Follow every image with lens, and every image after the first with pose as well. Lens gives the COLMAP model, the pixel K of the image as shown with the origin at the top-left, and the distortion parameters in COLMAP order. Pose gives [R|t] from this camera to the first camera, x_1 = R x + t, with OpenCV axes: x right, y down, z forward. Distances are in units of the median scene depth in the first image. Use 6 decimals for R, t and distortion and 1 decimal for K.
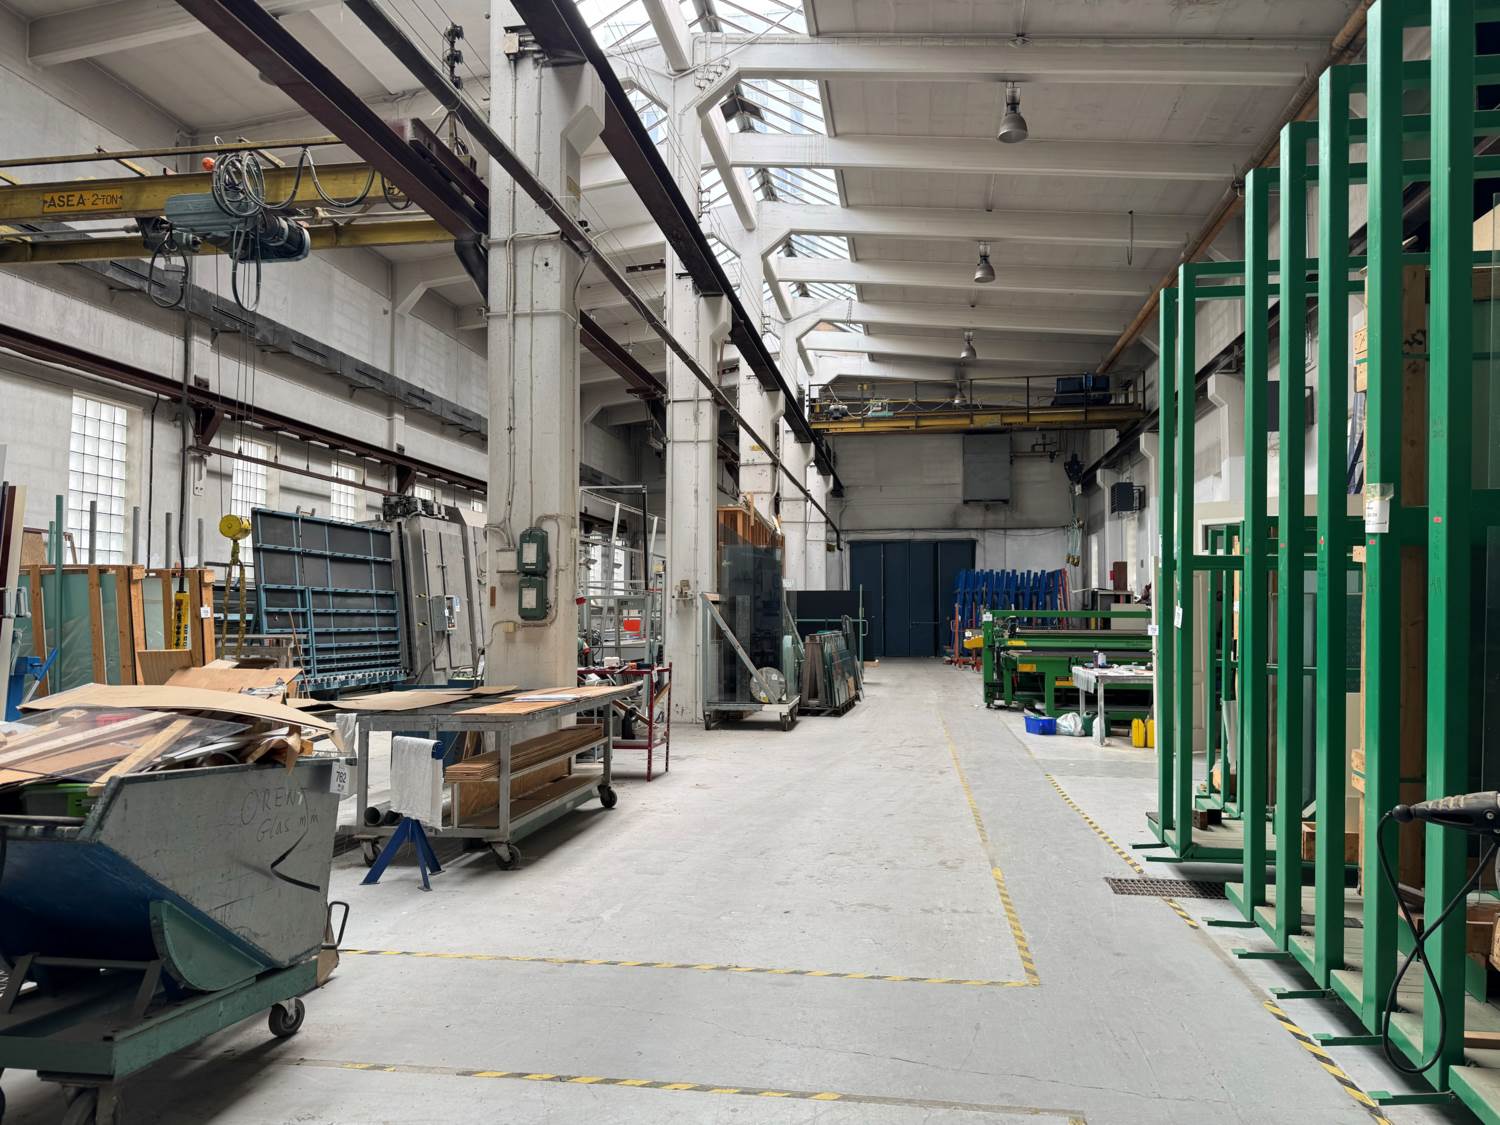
lens RADIAL K [[1060.5, 0, 748.8], [0, 1060.5, 569.1], [0, 0, 1]] dist [0.057101, -0.055649]
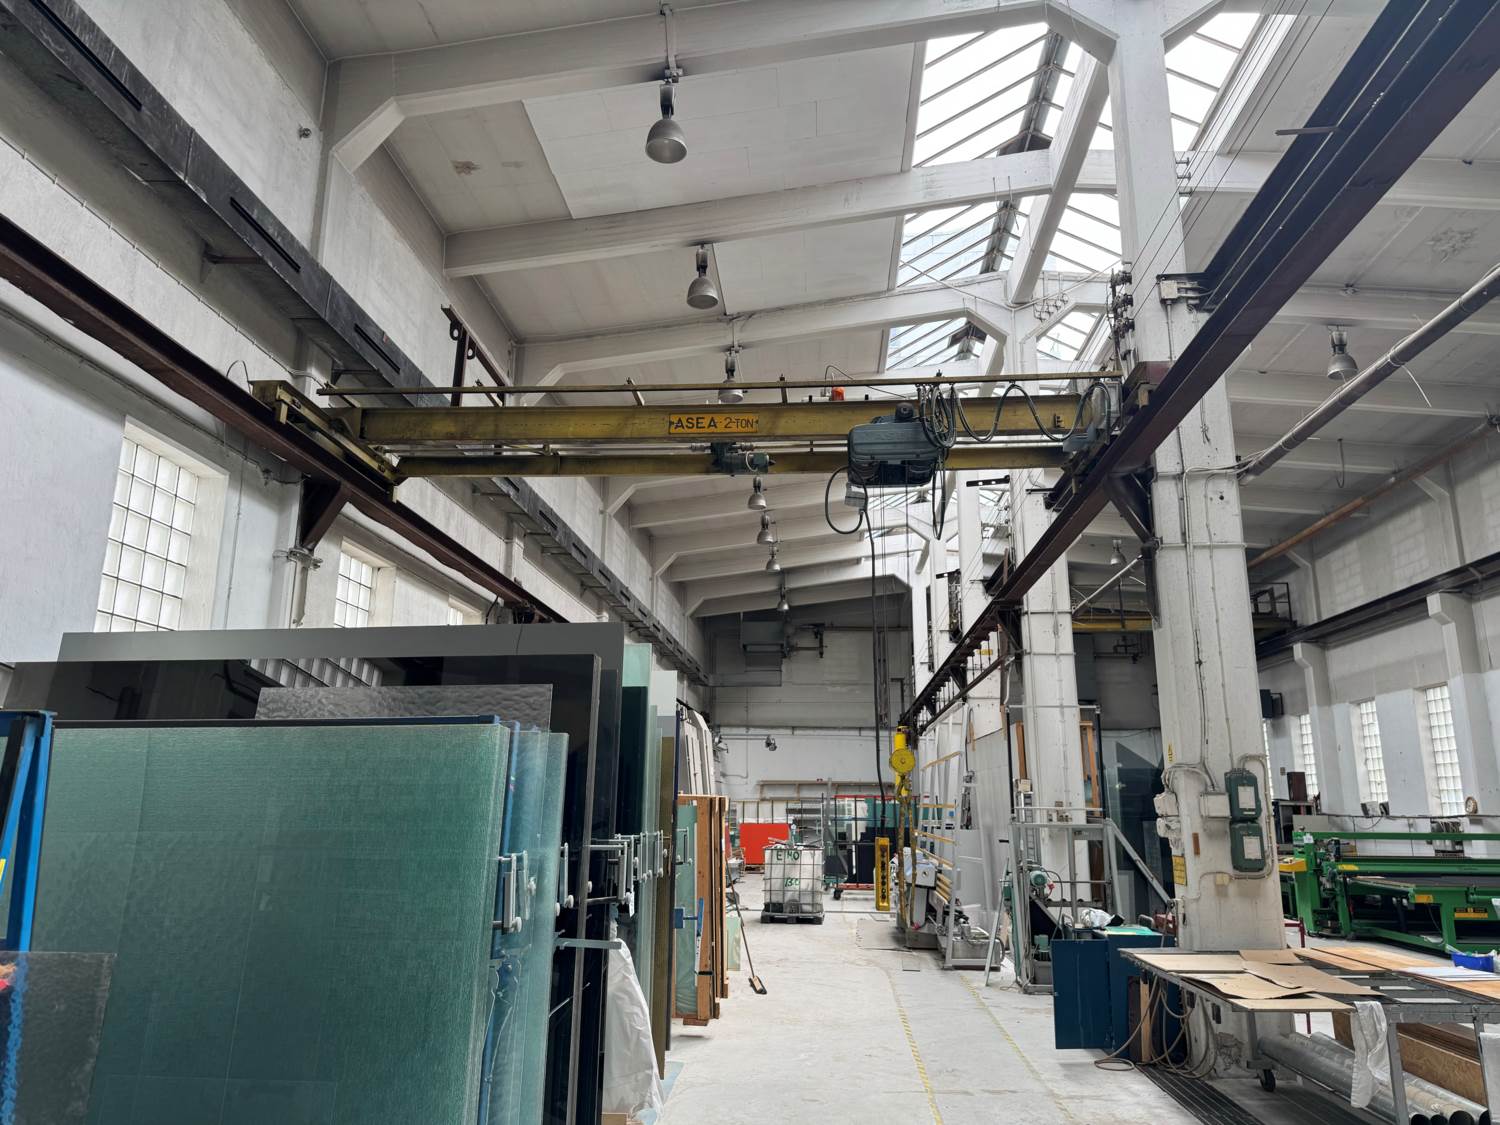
lens RADIAL K [[1060.5, 0, 751.7], [0, 1060.5, 561.4], [0, 0, 1]] dist [0.057101, -0.055649]
pose [[0.996550, 0.020534, 0.080418, -0.543678], [-0.005699, 0.983554, -0.180523, -0.035211], [-0.082802, 0.179442, 0.980278, 0.055719]]
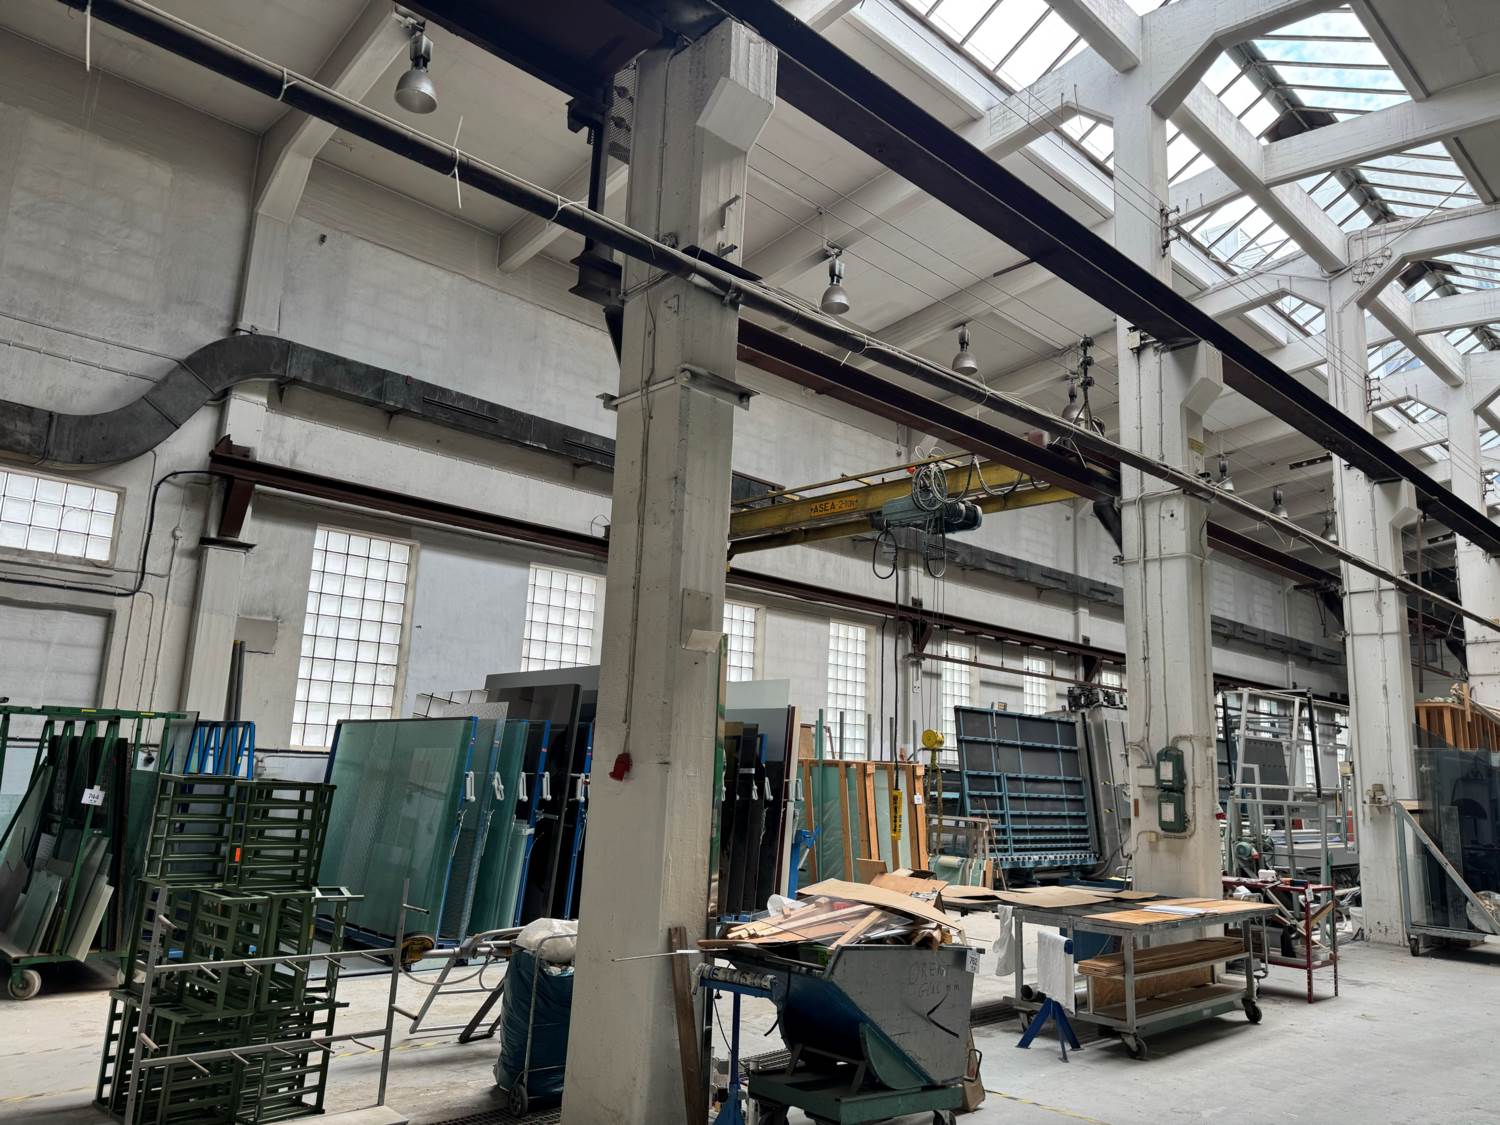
lens RADIAL K [[1060.5, 0, 736.3], [0, 1060.5, 571.5], [0, 0, 1]] dist [0.057101, -0.055649]
pose [[0.794679, -0.083103, -0.601315, 0.098673], [-0.008633, 0.988937, -0.148083, -0.039199], [0.606969, 0.122869, 0.785170, -0.144802]]
